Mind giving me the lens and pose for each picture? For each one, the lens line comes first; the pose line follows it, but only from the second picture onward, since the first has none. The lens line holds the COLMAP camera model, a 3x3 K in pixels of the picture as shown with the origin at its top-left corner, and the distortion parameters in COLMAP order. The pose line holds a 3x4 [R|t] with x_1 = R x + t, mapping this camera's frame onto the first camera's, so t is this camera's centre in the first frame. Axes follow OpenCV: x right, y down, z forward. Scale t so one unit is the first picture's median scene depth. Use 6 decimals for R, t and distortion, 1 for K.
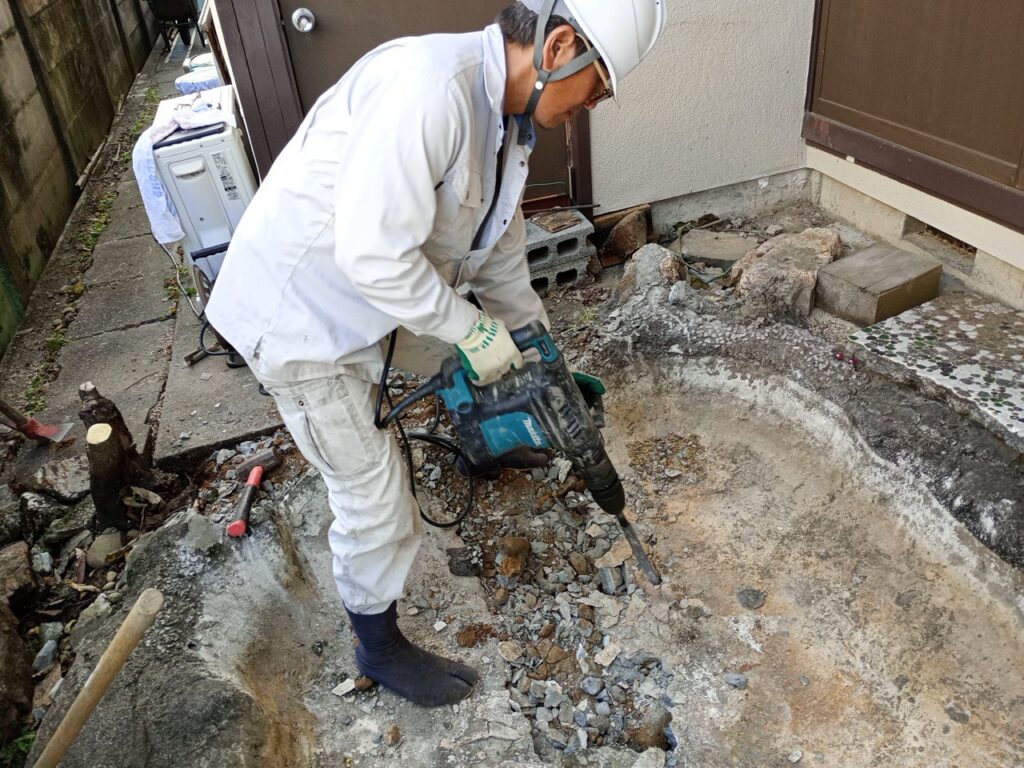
lens RADIAL K [[834.7, 0, 513.6], [0, 834.7, 388.5], [0, 0, 1]] dist [0.066640, -0.077454]
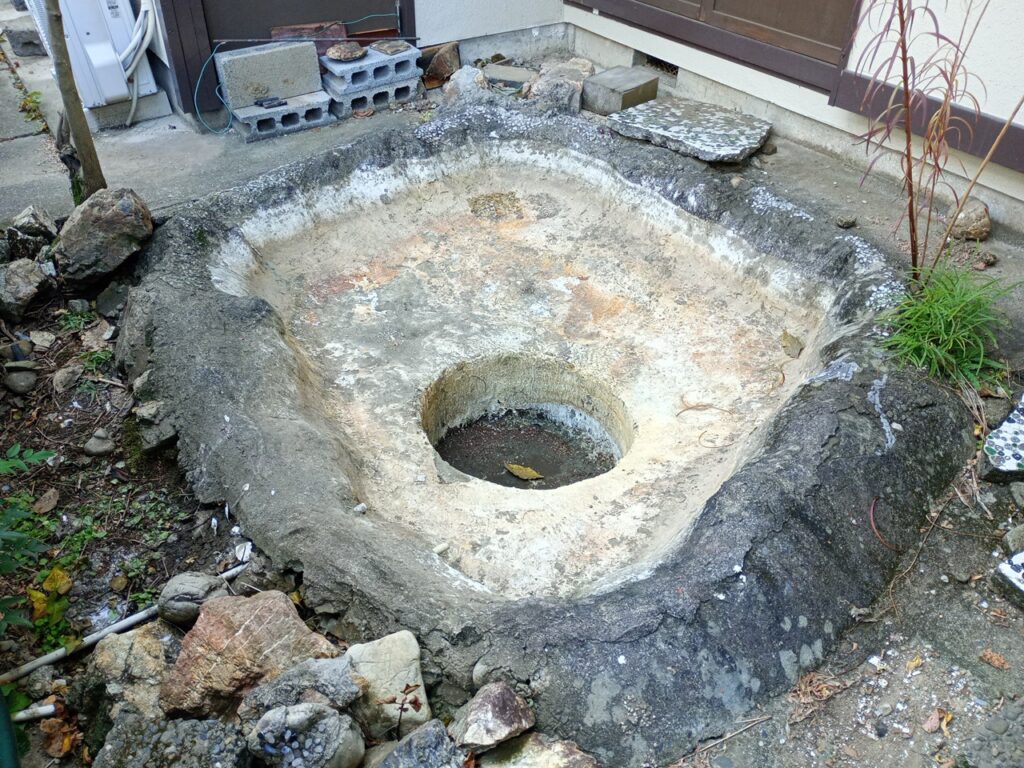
lens RADIAL K [[834.7, 0, 513.6], [0, 834.7, 388.5], [0, 0, 1]] dist [0.066640, -0.077454]
pose [[0.950836, -0.078357, 0.299617, -0.235266], [0.056790, 0.995173, 0.080039, 0.271073], [-0.304442, -0.059089, 0.950696, -0.387091]]
